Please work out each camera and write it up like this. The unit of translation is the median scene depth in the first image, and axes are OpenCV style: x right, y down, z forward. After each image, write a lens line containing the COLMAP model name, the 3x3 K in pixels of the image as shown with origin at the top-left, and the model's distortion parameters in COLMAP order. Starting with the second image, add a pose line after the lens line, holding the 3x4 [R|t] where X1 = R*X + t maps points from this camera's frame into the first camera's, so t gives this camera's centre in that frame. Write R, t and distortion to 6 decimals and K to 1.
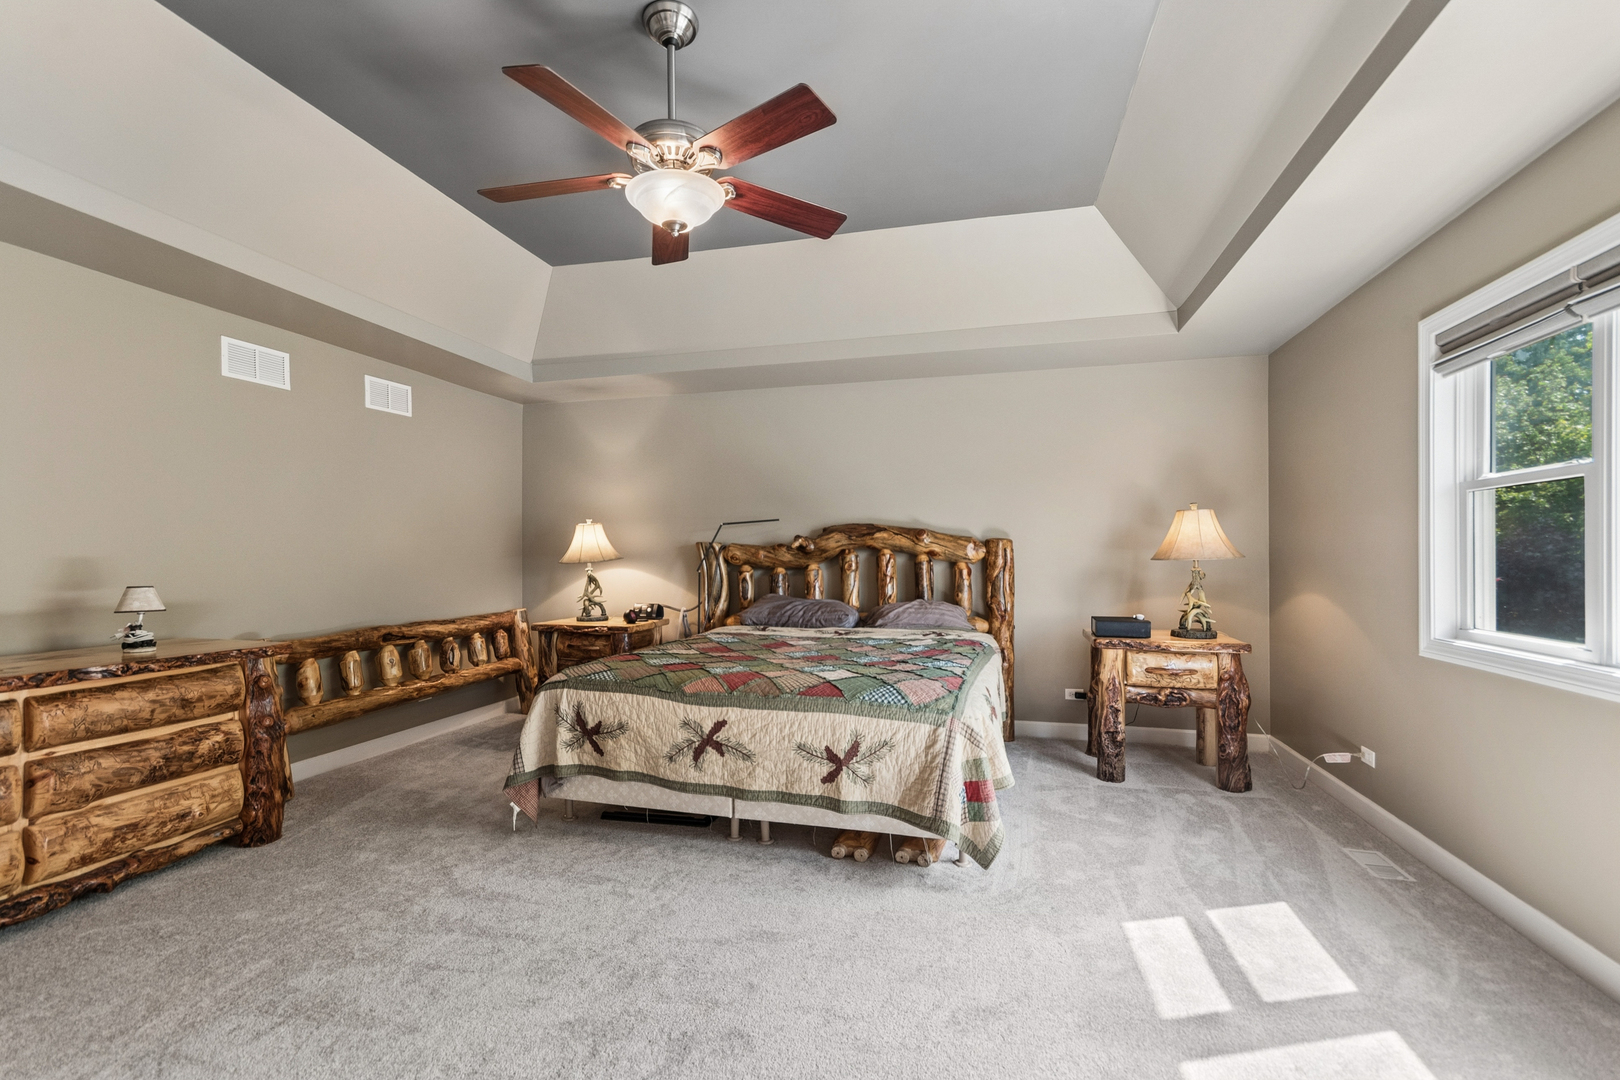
lens RADIAL K [[713.0, 0, 806.6], [0, 713.0, 550.5], [0, 0, 1]] dist [0.006878, 0.000706]
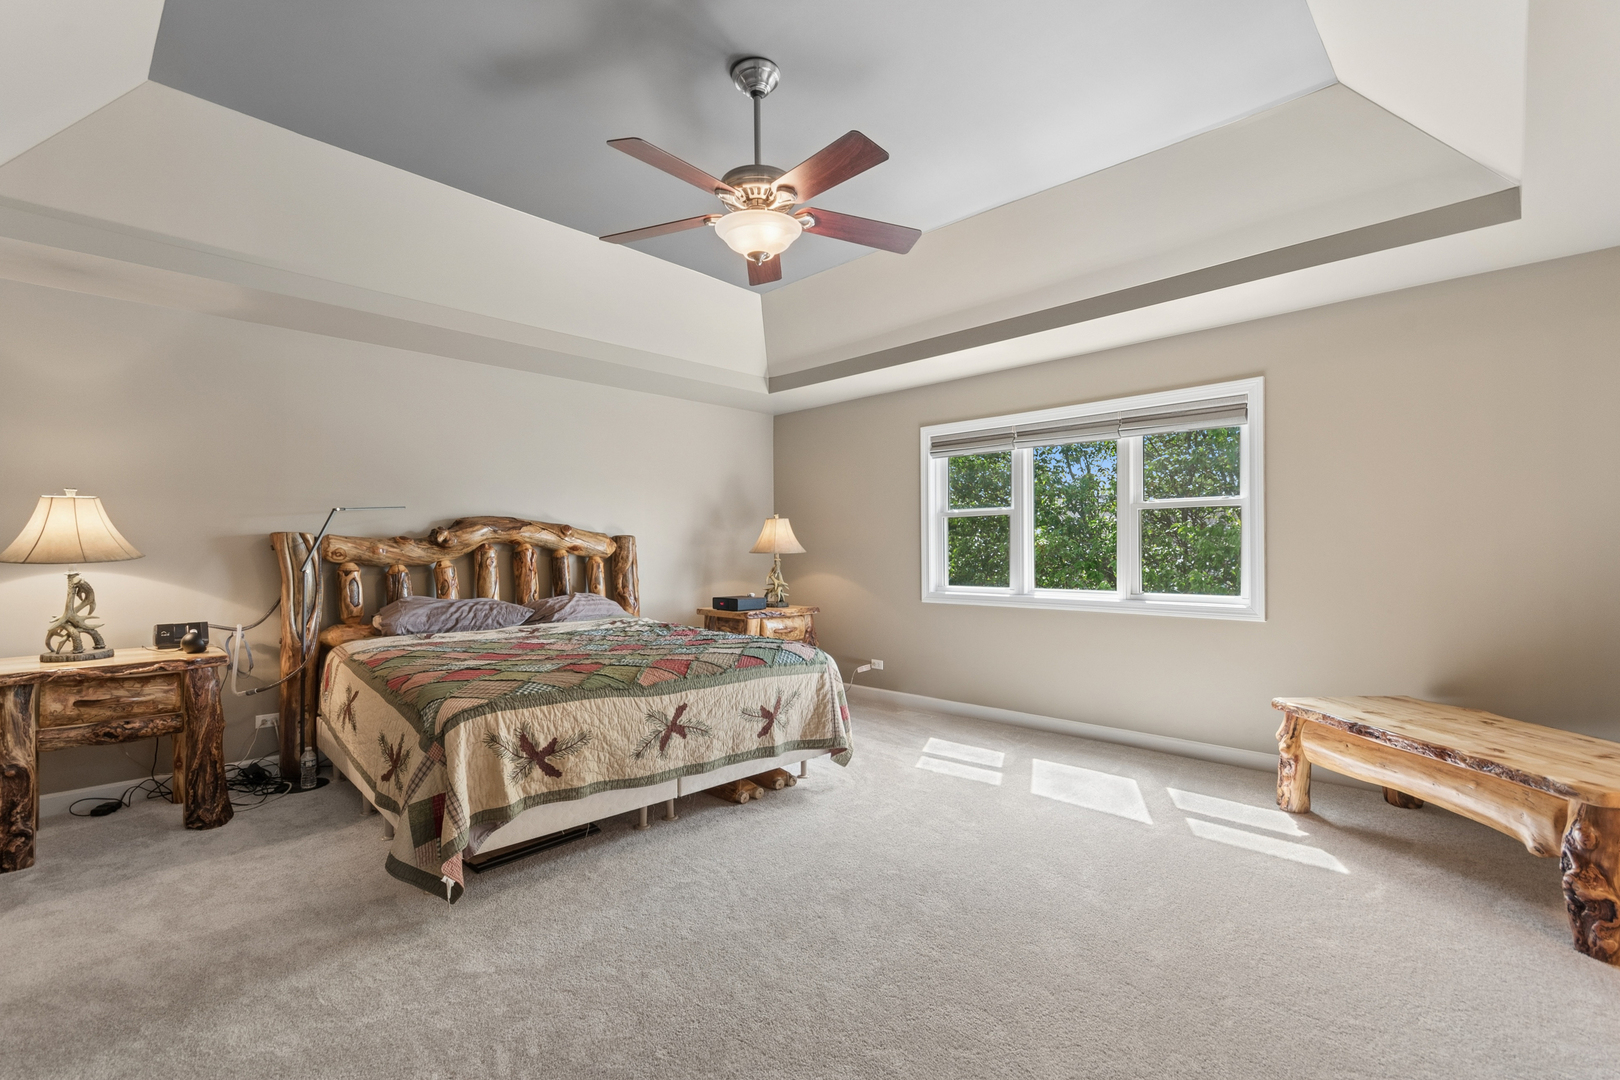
lens RADIAL K [[713.0, 0, 802.4], [0, 713.0, 543.1], [0, 0, 1]] dist [0.006878, 0.000706]
pose [[0.497065, 0.011896, 0.867632, -0.920935], [-0.003537, 0.999925, -0.011684, 0.011730], [-0.867706, 0.002739, 0.497070, 0.315995]]
